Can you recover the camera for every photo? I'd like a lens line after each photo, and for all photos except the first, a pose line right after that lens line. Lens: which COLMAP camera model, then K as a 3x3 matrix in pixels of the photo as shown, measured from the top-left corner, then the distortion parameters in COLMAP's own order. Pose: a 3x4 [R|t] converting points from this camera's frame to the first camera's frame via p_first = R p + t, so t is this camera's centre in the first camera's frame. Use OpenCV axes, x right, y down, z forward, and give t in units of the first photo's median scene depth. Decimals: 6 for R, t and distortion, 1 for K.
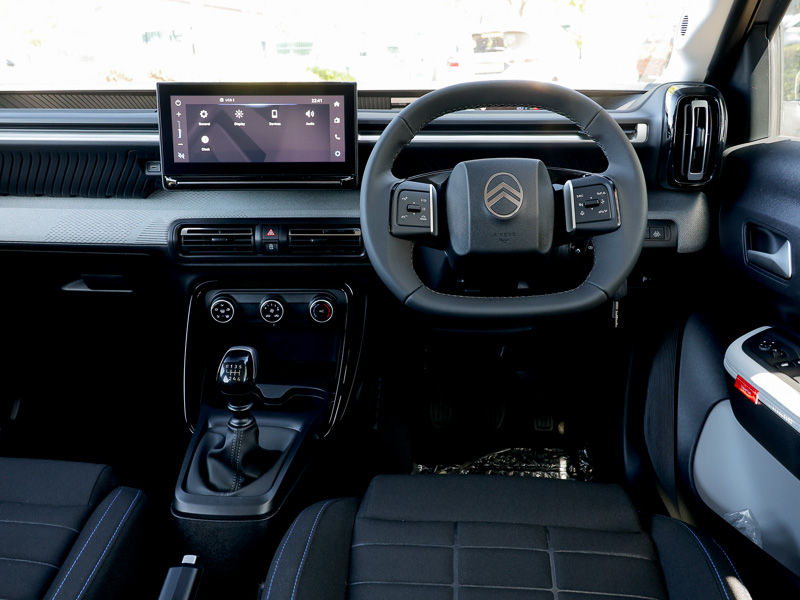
lens RADIAL K [[957.3, 0, 394.4], [0, 957.3, 292.5], [0, 0, 1]] dist [0.045049, 0.000000]
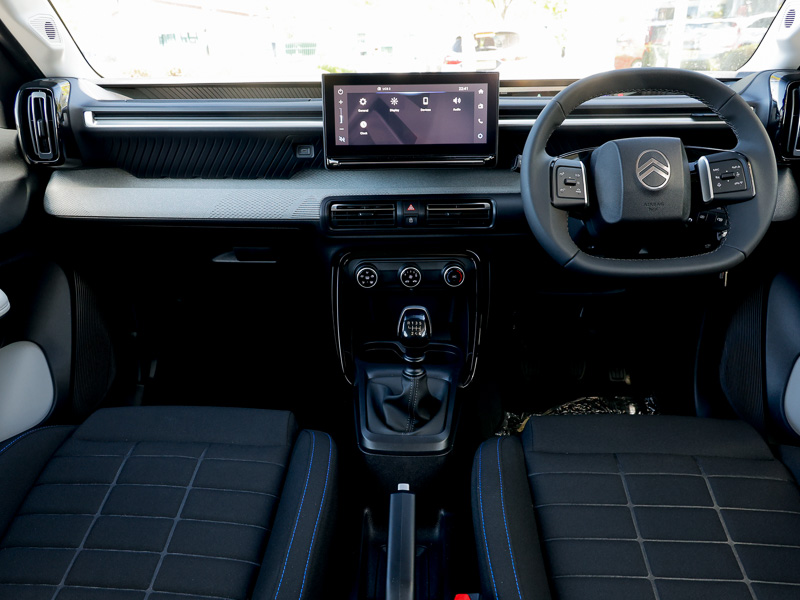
lens RADIAL K [[857.4, 0, 401.9], [0, 857.4, 306.4], [0, 0, 1]] dist [0.037500, 0.000000]
pose [[0.999559, -0.013257, 0.026557, -0.182938], [0.012135, 0.999044, 0.041993, 0.012350], [-0.027089, -0.041652, 0.998765, -0.019437]]
